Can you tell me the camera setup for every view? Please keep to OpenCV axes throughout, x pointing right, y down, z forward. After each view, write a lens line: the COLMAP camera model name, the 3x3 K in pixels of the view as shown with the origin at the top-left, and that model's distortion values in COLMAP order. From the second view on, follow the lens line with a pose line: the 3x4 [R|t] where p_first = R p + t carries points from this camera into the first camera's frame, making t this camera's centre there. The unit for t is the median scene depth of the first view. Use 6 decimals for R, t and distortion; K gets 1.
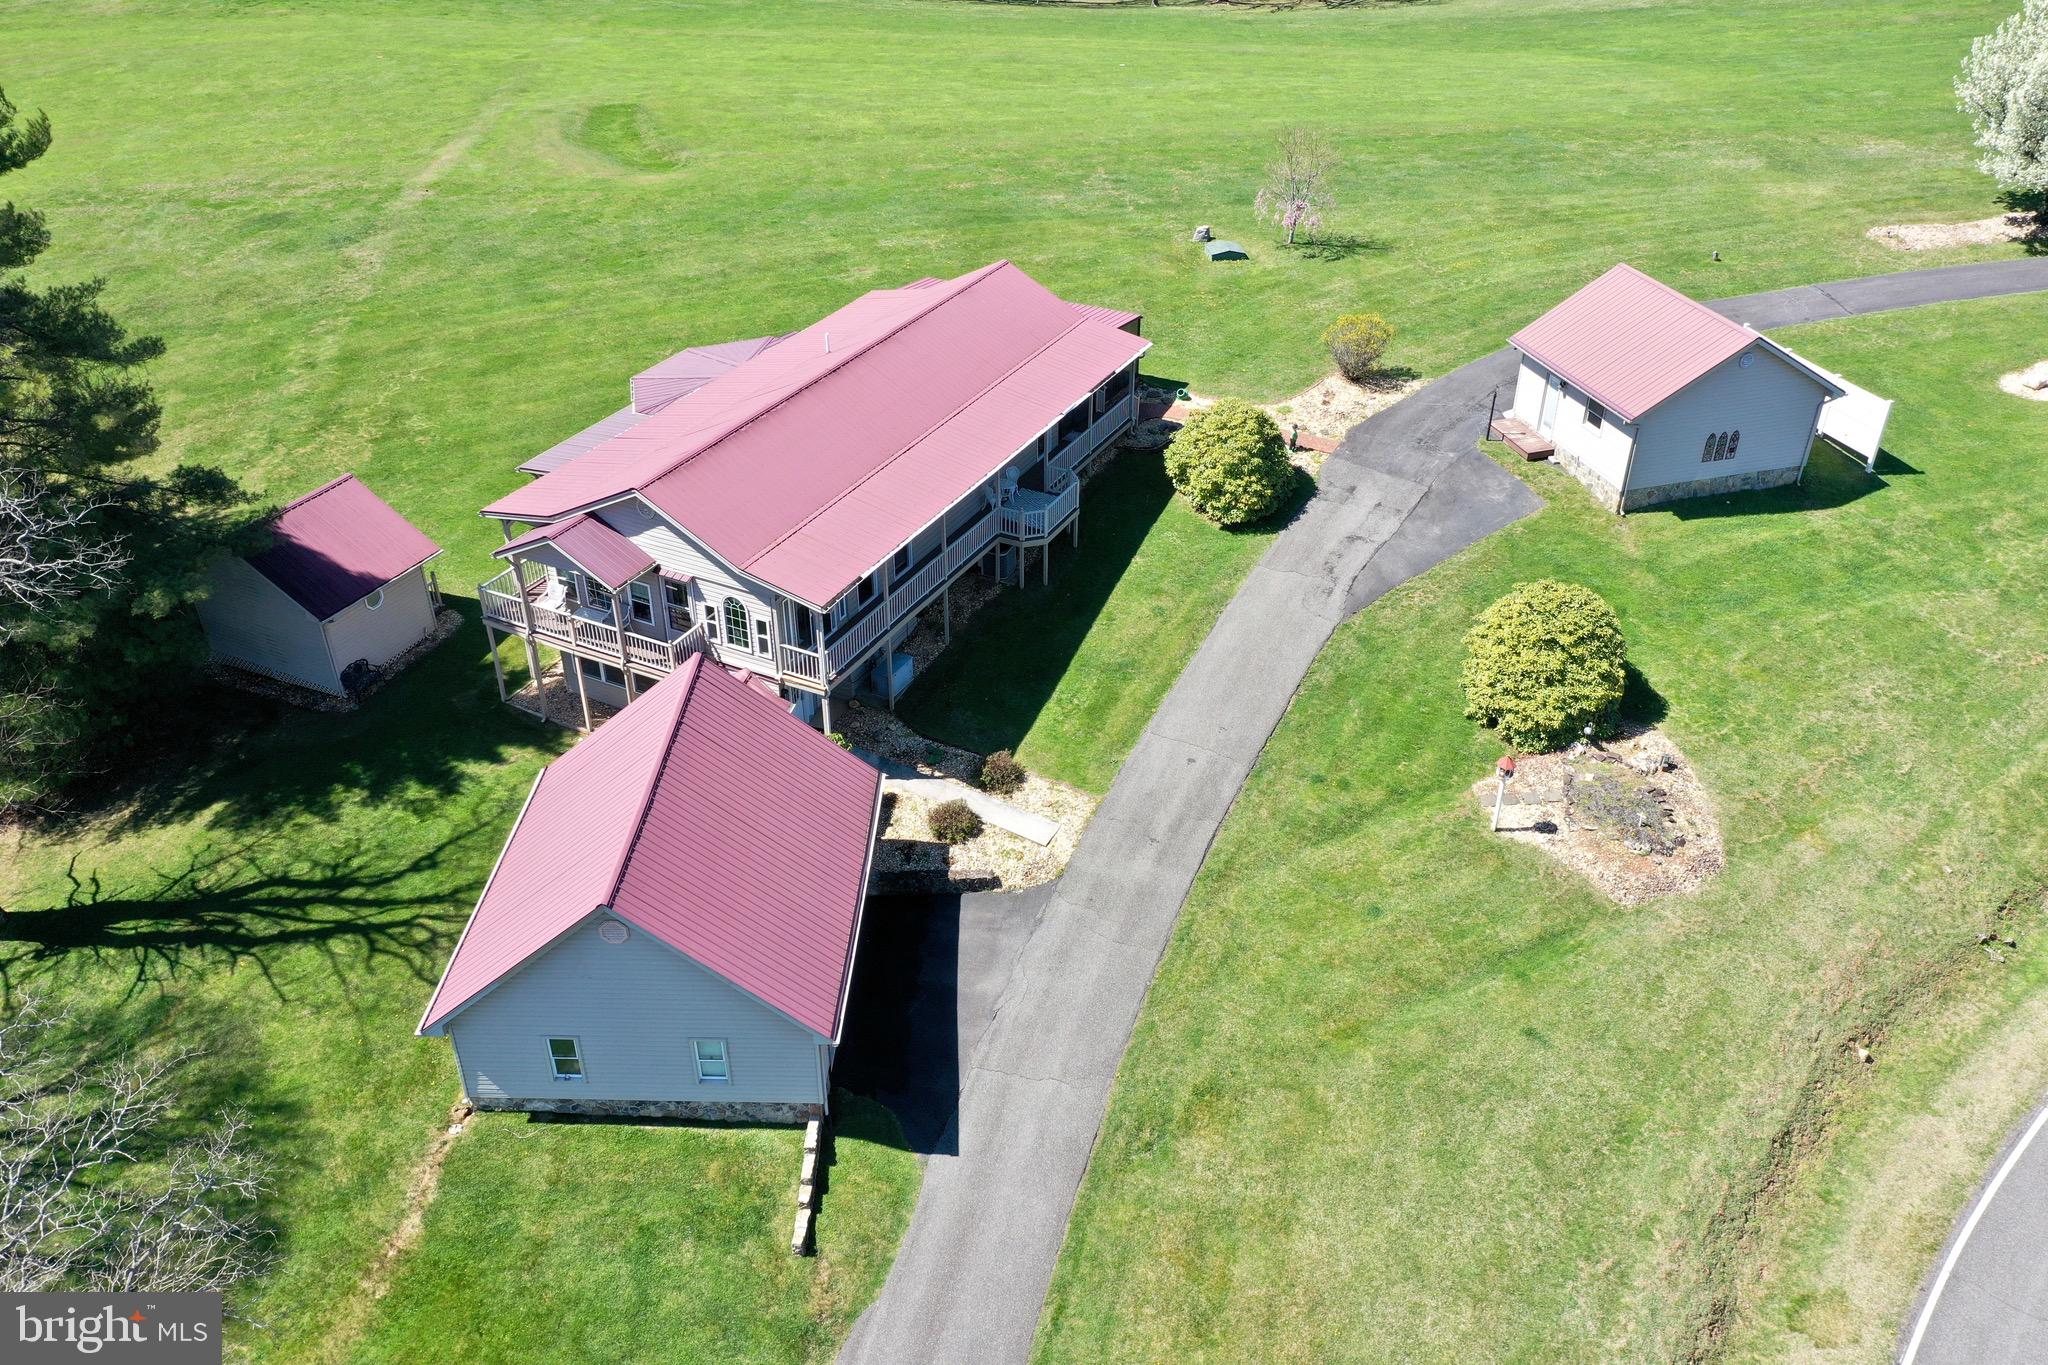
lens RADIAL K [[1632.4, 0, 1028.8], [0, 1632.4, 682.9], [0, 0, 1]] dist [0.026404, -0.000347]
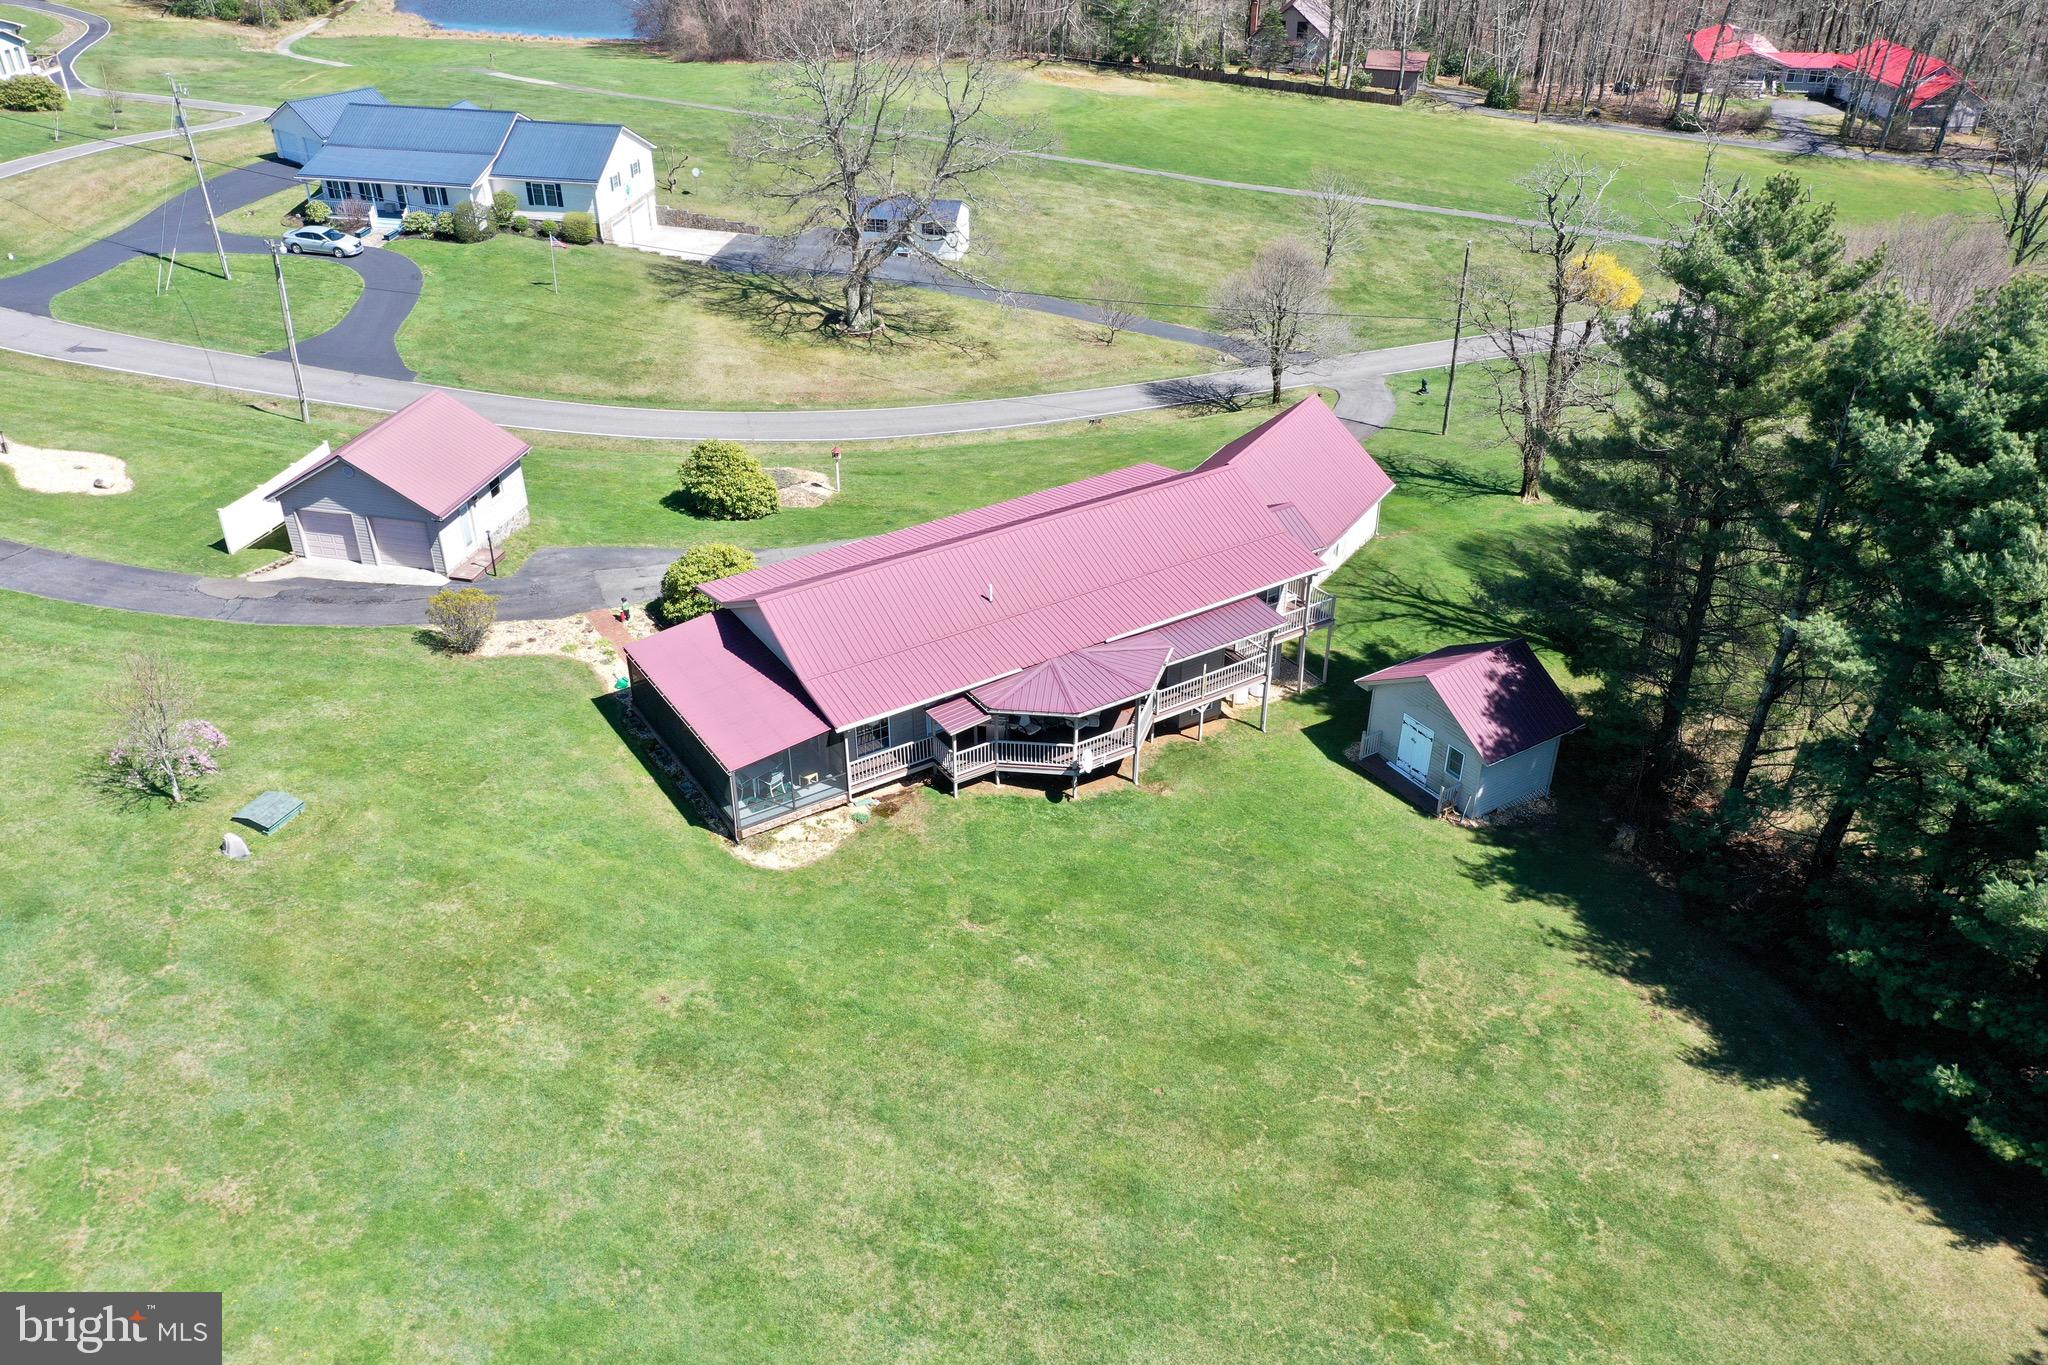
lens RADIAL K [[1633.3, 0, 1026.0], [0, 1633.3, 677.6], [0, 0, 1]] dist [0.024498, -0.001393]
pose [[-0.864866, -0.258814, 0.430141, -0.718342], [0.274634, 0.473316, 0.836988, -1.242831], [-0.420217, 0.842014, -0.338276, 1.627361]]
